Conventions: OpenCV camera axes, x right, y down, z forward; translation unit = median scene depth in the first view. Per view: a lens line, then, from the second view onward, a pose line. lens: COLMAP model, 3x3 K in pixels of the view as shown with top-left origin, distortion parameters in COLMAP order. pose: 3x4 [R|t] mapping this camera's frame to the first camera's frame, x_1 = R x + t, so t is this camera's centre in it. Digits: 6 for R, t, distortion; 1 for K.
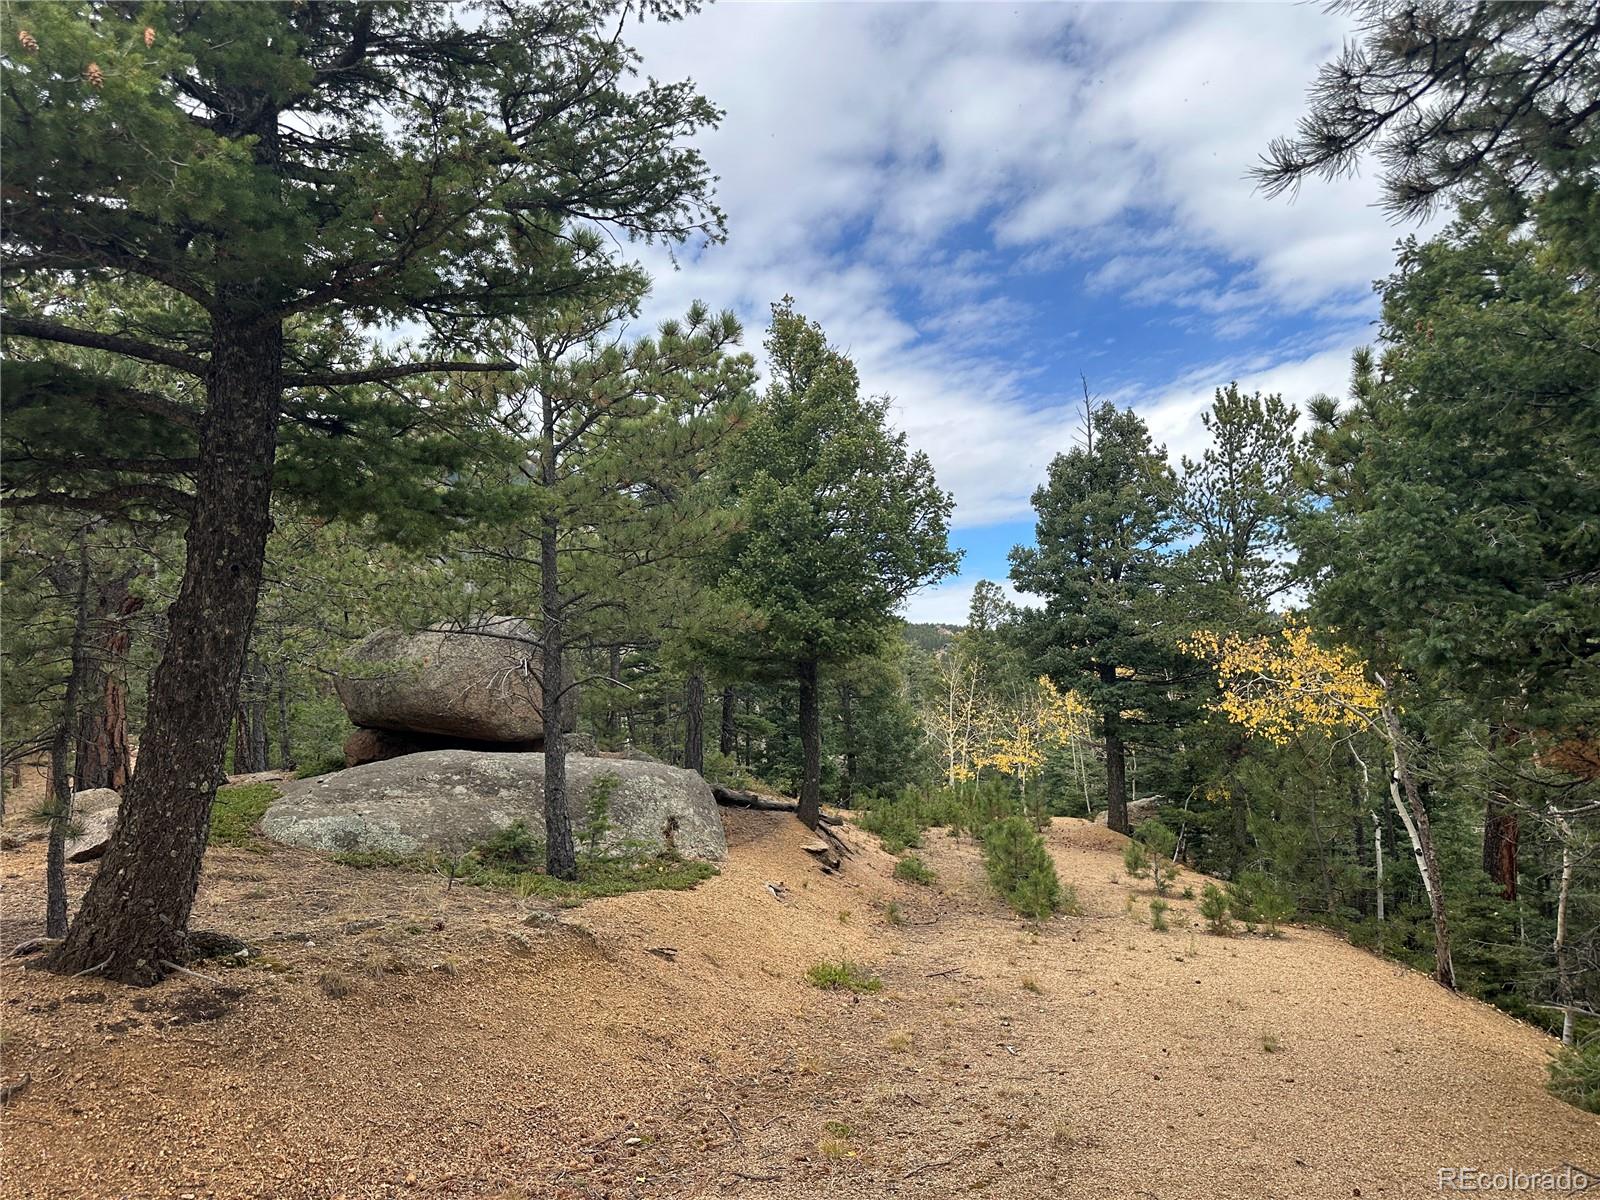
lens RADIAL K [[1123.4, 0, 789.4], [0, 1123.4, 596.2], [0, 0, 1]] dist [0.020027, -0.003707]
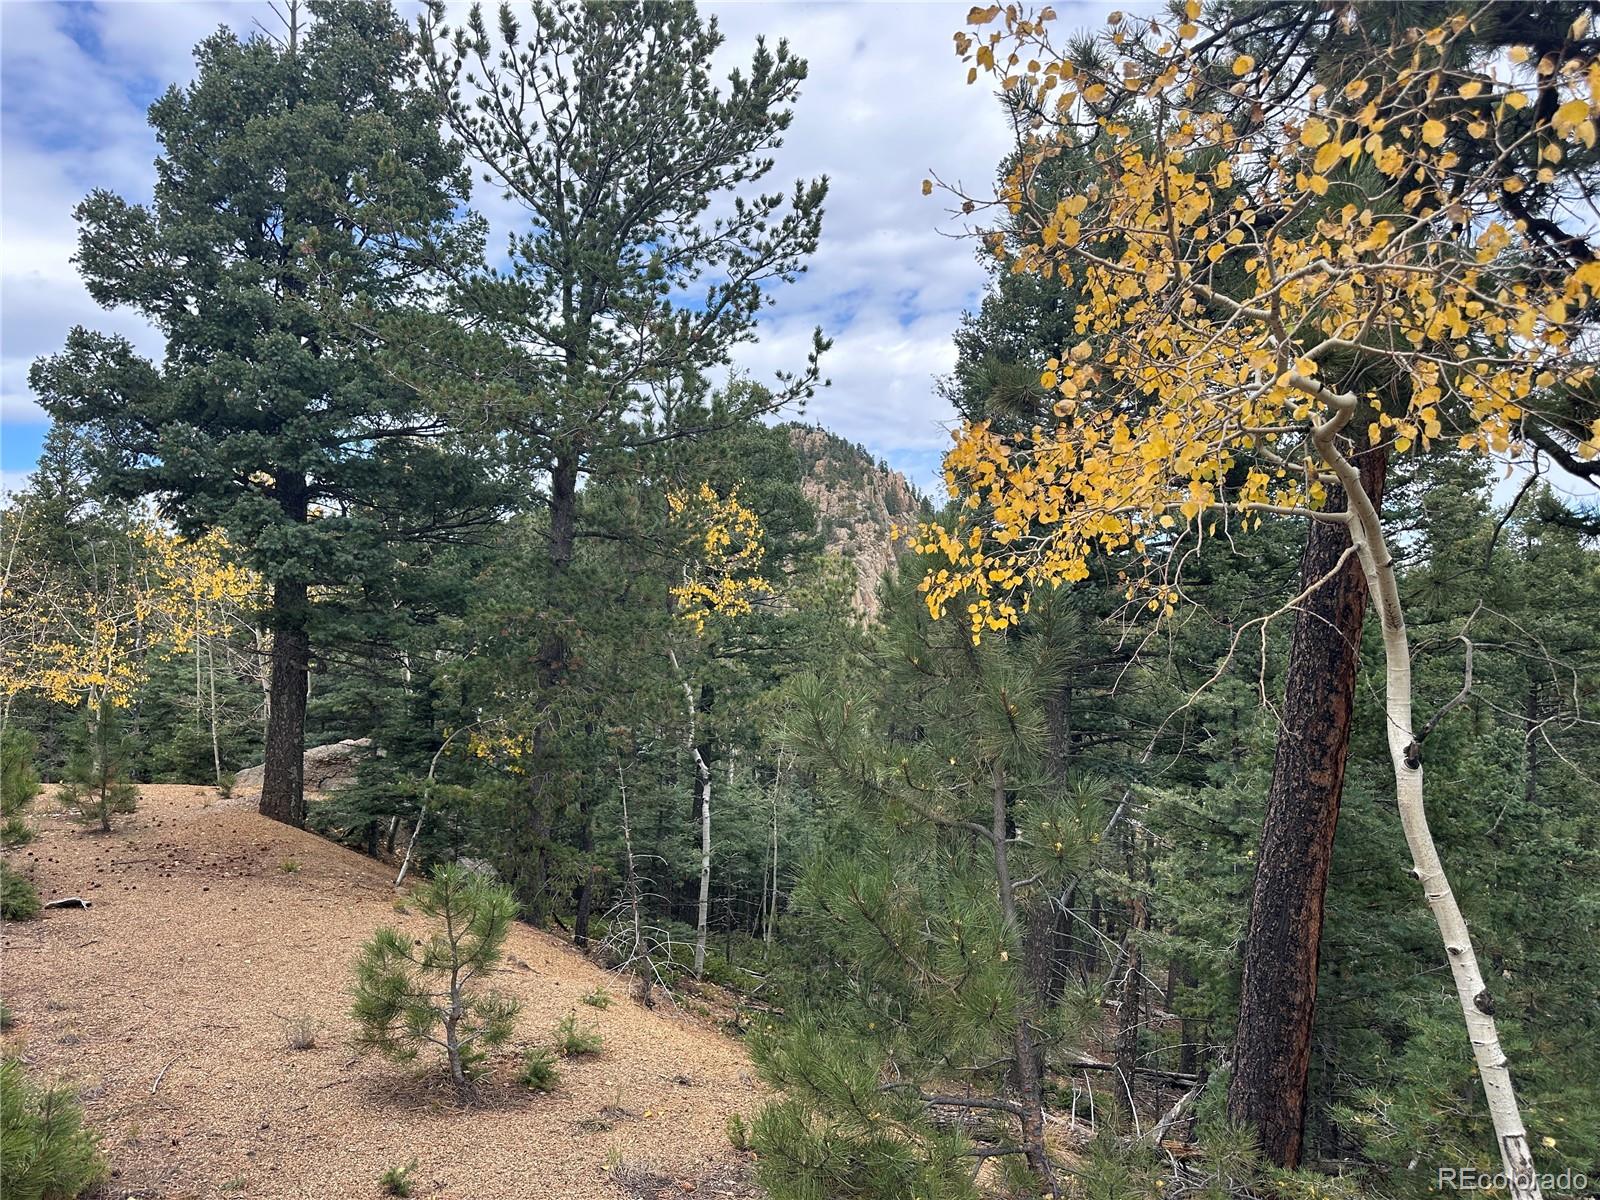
lens RADIAL K [[1123.4, 0, 791.0], [0, 1123.4, 582.7], [0, 0, 1]] dist [0.020027, -0.003707]
pose [[0.745957, 0.067135, 0.662601, 0.116909], [-0.103480, 0.994507, 0.015734, 0.069732], [-0.657905, -0.080303, 0.748807, 0.468438]]
